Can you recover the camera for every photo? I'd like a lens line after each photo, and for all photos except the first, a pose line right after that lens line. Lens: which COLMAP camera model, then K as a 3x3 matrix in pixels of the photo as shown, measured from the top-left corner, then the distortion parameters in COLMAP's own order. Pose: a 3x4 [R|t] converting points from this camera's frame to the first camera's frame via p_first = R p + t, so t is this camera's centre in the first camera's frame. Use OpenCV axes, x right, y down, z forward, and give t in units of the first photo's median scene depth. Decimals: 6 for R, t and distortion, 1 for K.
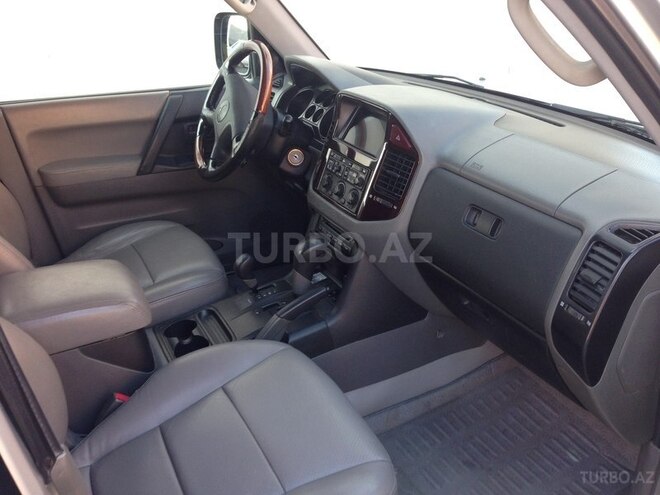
lens RADIAL K [[592.0, 0, 330.0], [0, 592.0, 247.5], [0, 0, 1]] dist [-0.009137, -0.018240]
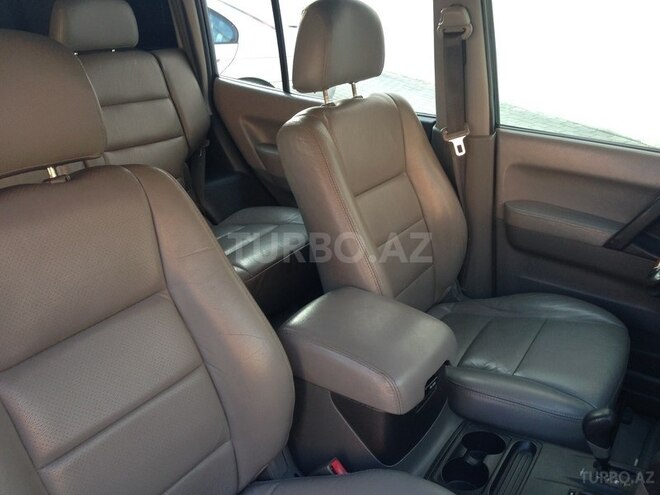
lens RADIAL K [[592.0, 0, 330.0], [0, 592.0, 247.5], [0, 0, 1]] dist [-0.009137, -0.018240]
pose [[0.482818, 0.363069, -0.796911, 0.137378], [-0.391271, 0.903560, 0.174602, -0.118885], [0.783450, 0.227507, 0.578314, 0.252454]]
